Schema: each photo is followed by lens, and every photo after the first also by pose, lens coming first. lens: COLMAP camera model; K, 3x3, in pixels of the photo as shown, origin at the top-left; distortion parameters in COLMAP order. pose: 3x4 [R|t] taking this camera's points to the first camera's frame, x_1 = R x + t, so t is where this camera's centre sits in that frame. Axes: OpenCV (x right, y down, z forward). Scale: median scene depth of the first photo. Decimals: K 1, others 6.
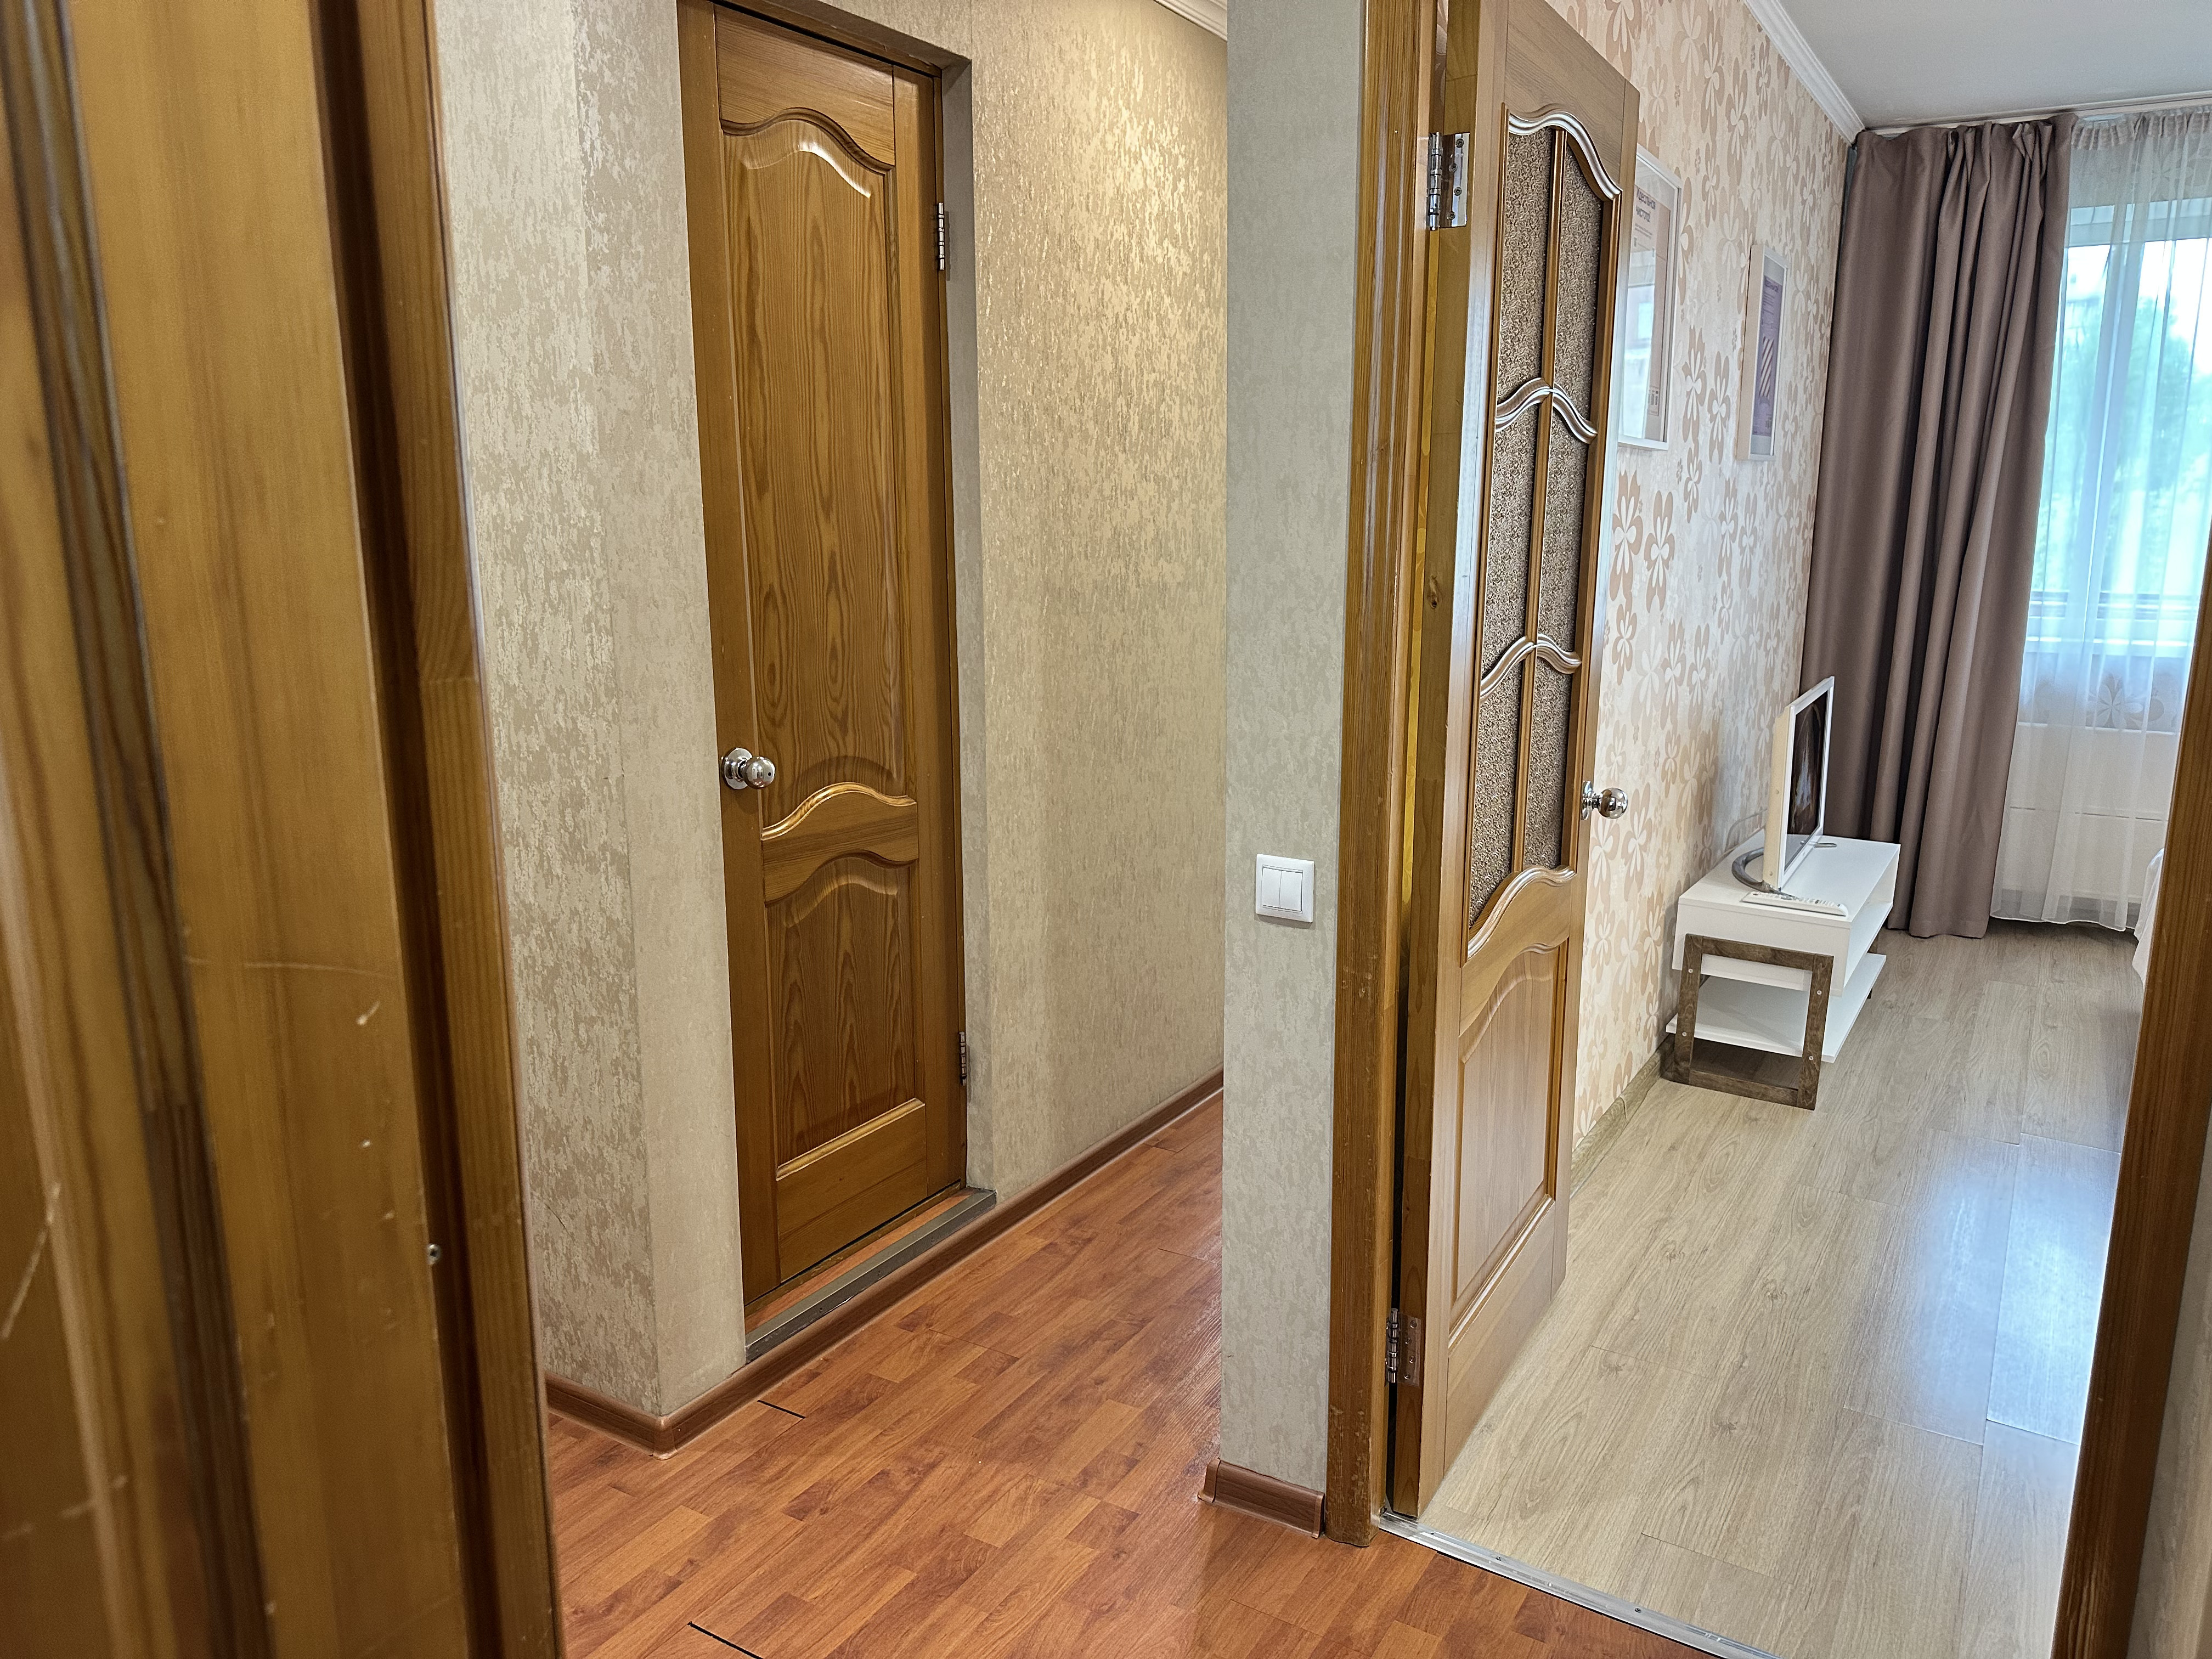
lens RADIAL K [[1549.0, 0, 1095.1], [0, 1549.0, 838.7], [0, 0, 1]] dist [0.181395, -0.369714]
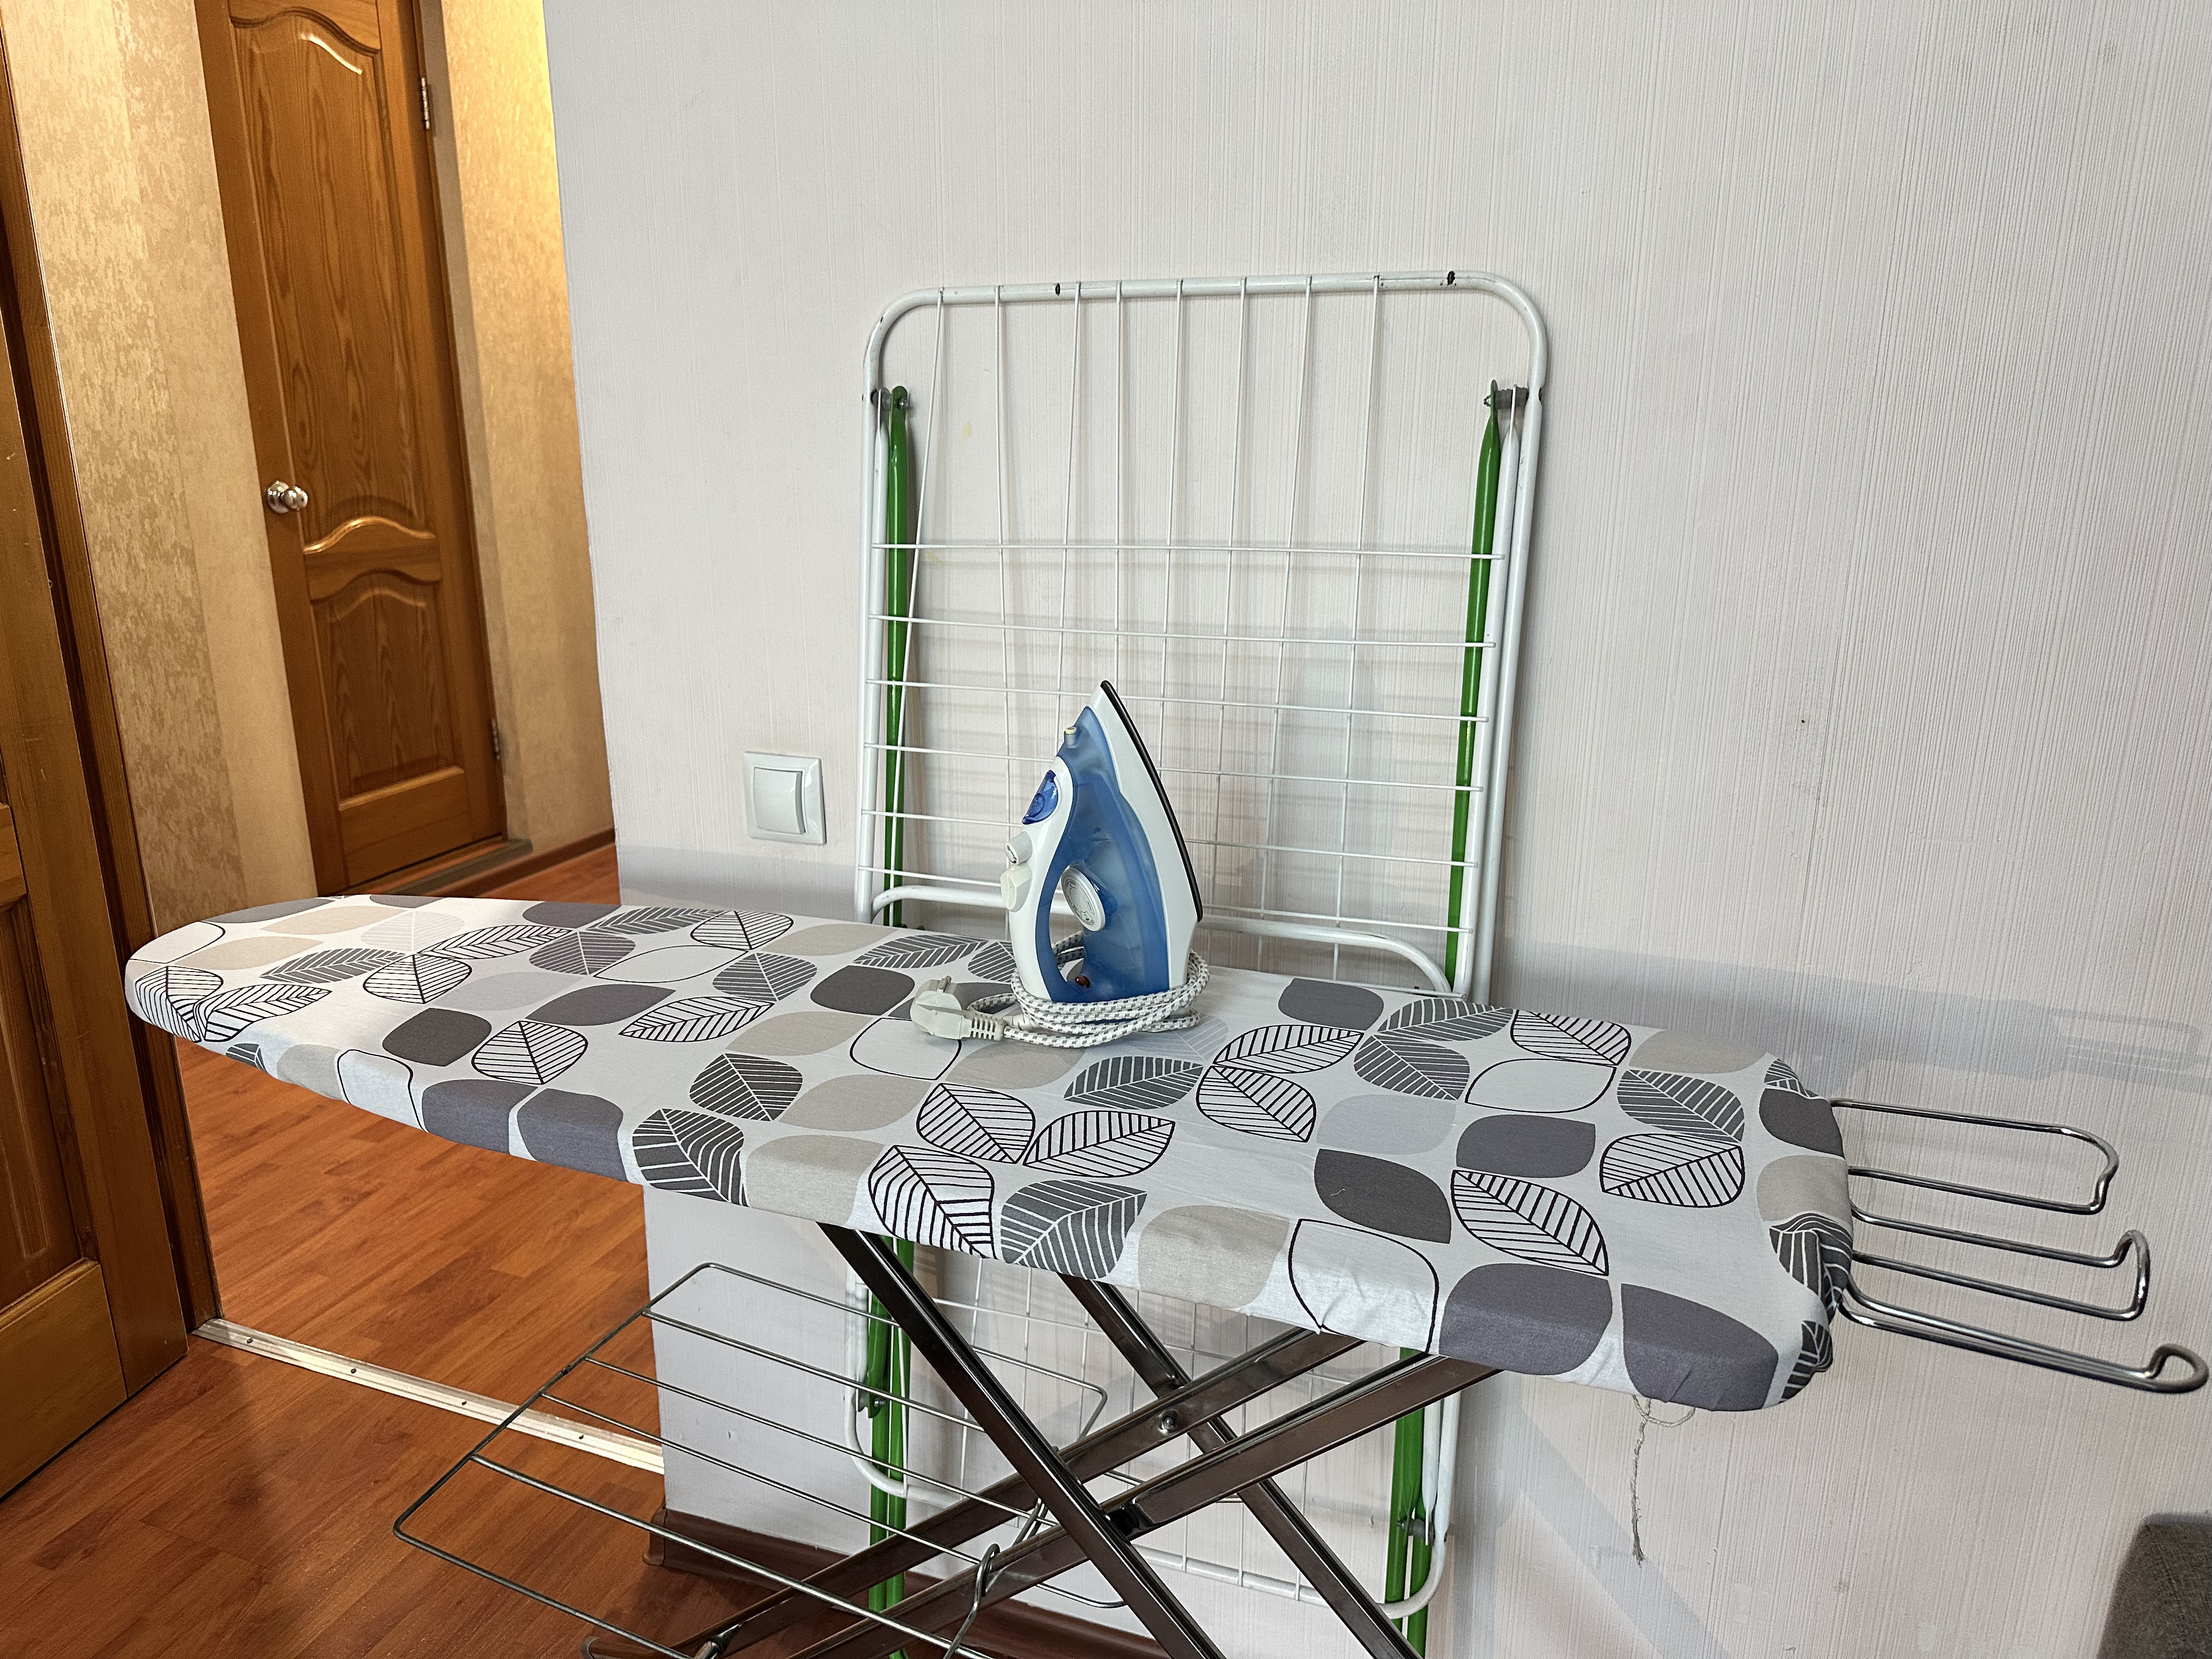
lens RADIAL K [[1592.0, 0, 1103.9], [0, 1592.0, 838.6], [0, 0, 1]] dist [-0.000068, -0.009551]
pose [[0.982596, -0.046326, 0.179888, 0.223982], [0.031775, 0.996048, 0.082944, 0.165502], [-0.183020, -0.075784, 0.980184, -0.537775]]
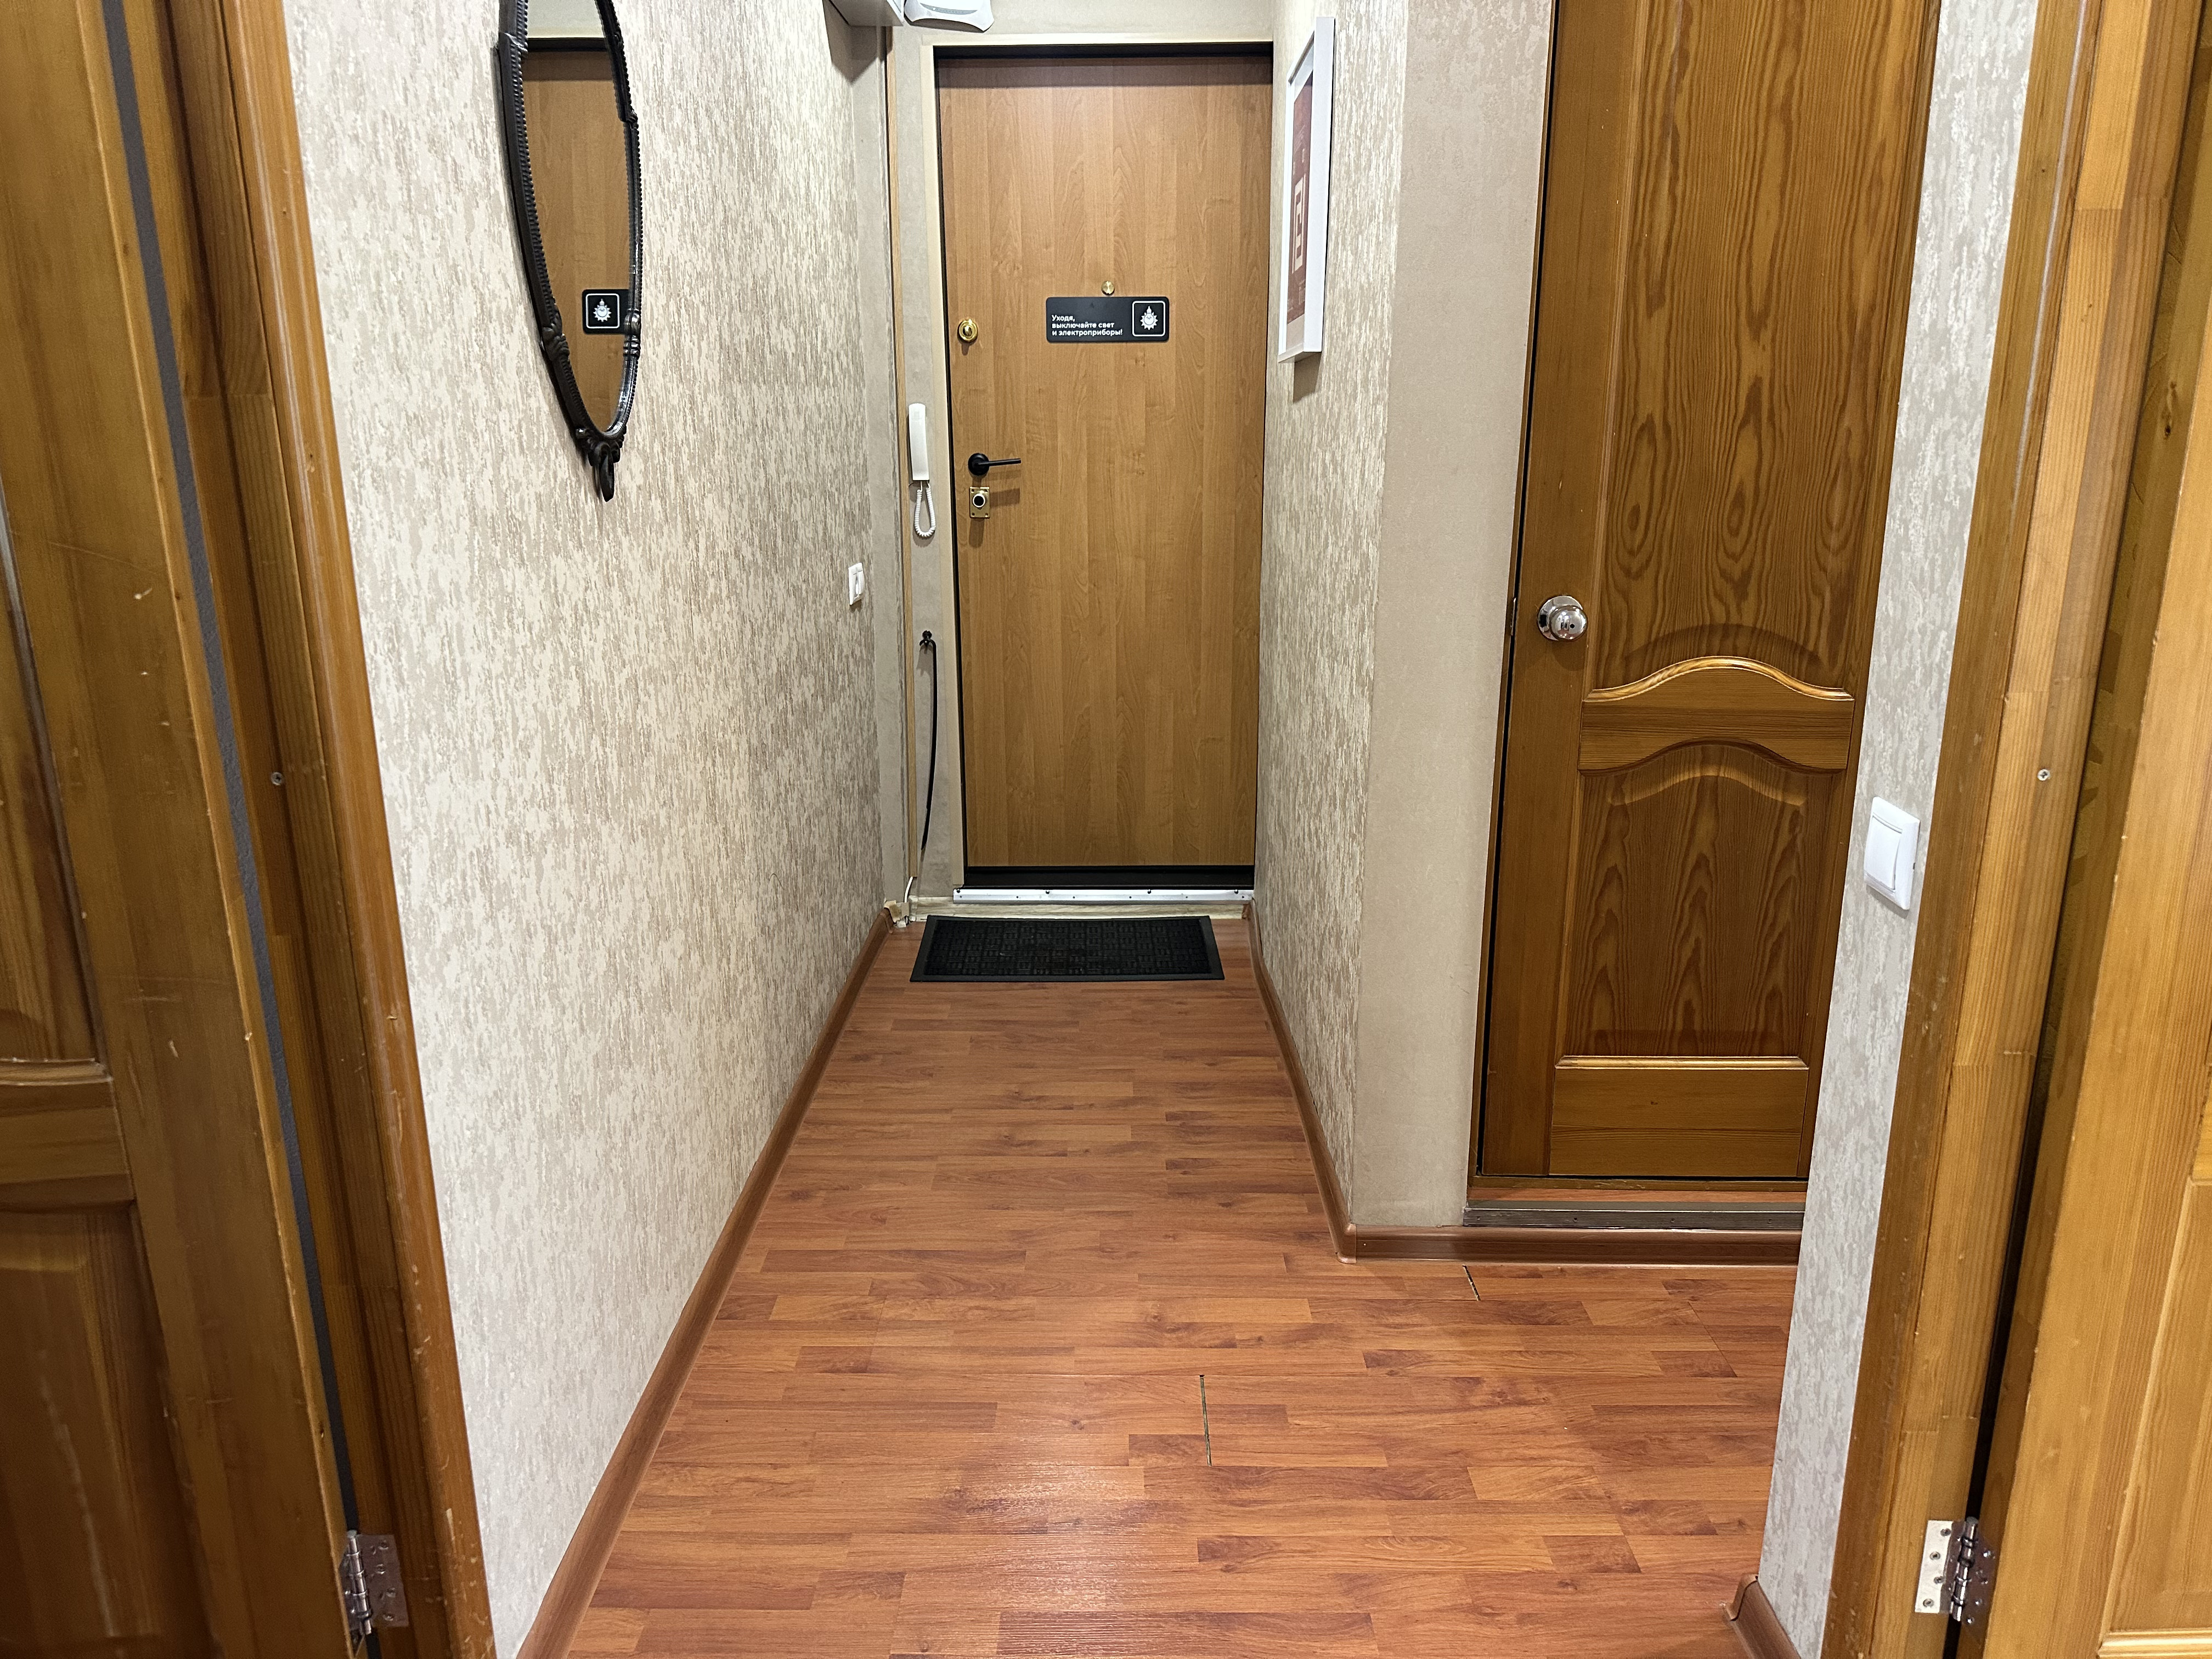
lens RADIAL K [[1563.2, 0, 1105.5], [0, 1563.2, 833.2], [0, 0, 1]] dist [0.043996, -0.041324]
pose [[0.525681, 0.227100, -0.819808, 0.433345], [-0.171673, 0.972200, 0.159234, -0.023070], [0.833179, 0.057033, 0.550054, 0.282929]]
